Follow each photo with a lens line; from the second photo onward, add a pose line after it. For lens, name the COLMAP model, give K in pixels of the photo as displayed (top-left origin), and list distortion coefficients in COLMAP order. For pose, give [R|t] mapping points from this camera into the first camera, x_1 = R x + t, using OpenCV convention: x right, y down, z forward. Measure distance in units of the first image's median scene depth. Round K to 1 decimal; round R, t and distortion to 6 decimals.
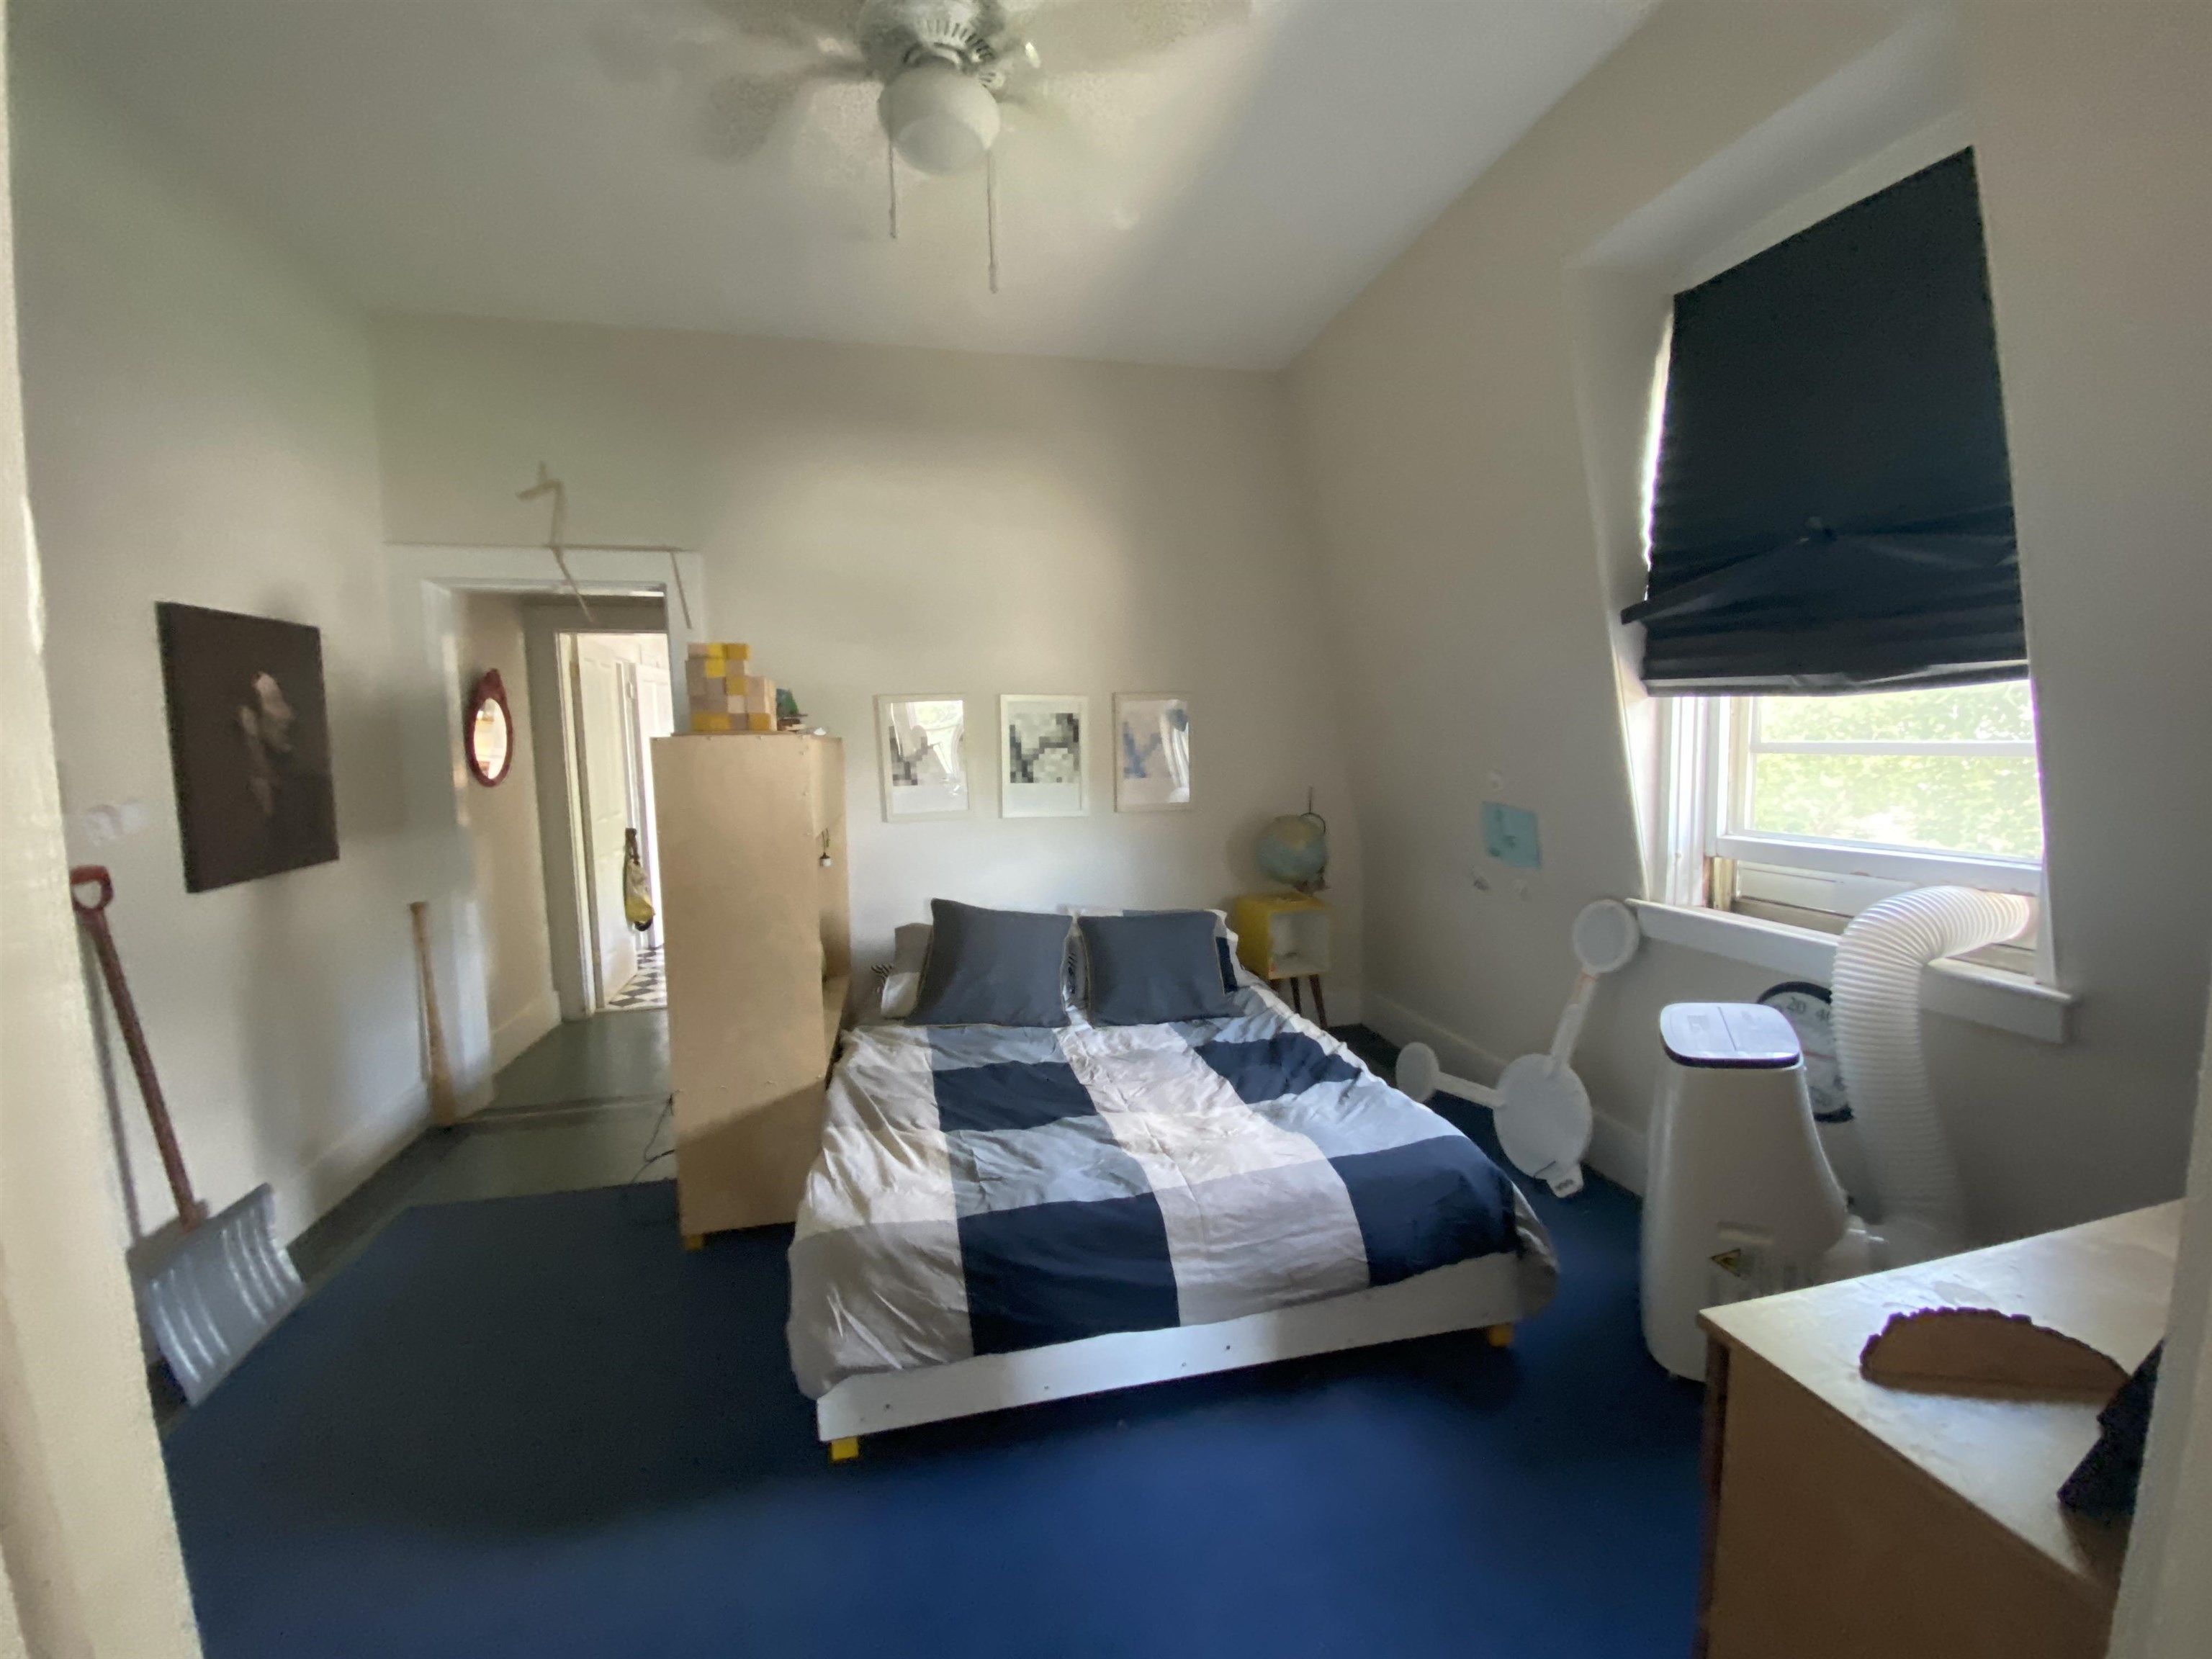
lens RADIAL K [[892.7, 0, 1106.7], [0, 892.7, 830.5], [0, 0, 1]] dist [-0.047945, -0.003567]
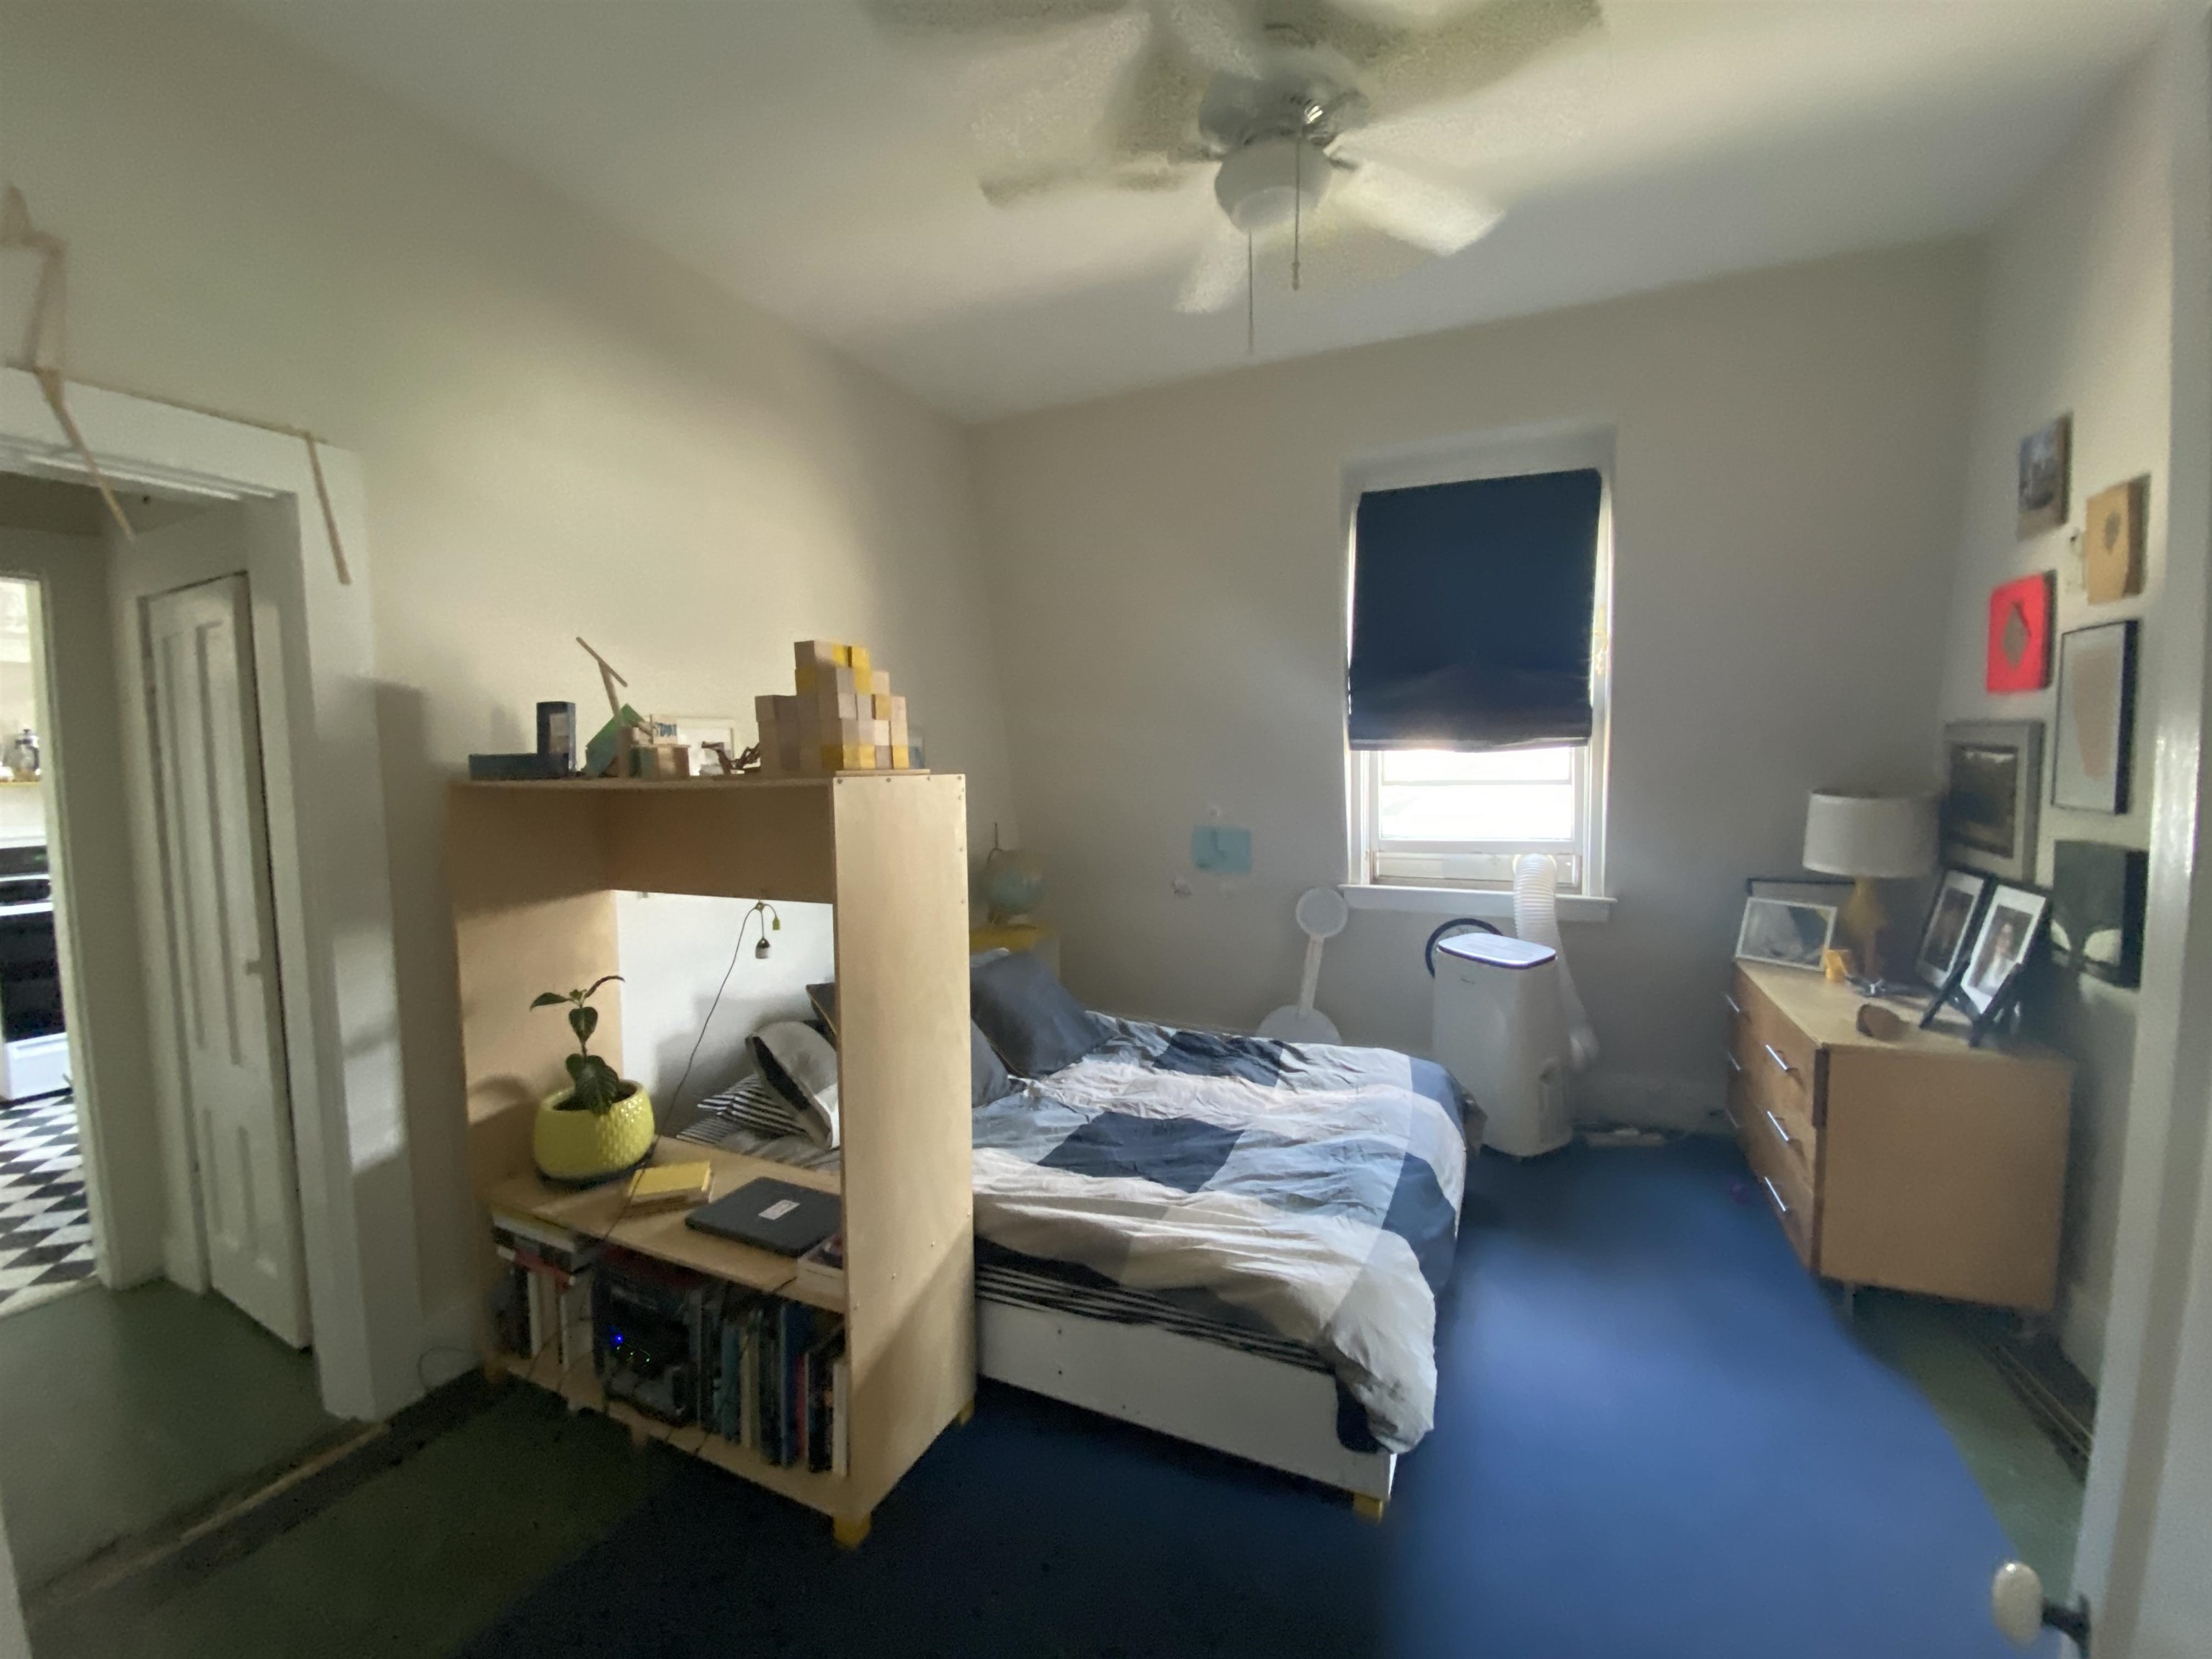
lens RADIAL K [[892.7, 0, 1059.0], [0, 892.7, 823.5], [0, 0, 1]] dist [-0.047945, -0.003567]
pose [[0.614697, -0.042927, 0.787594, -0.864895], [0.081648, 0.996617, -0.009404, -0.049867], [-0.784526, 0.070086, 0.616122, 0.442377]]
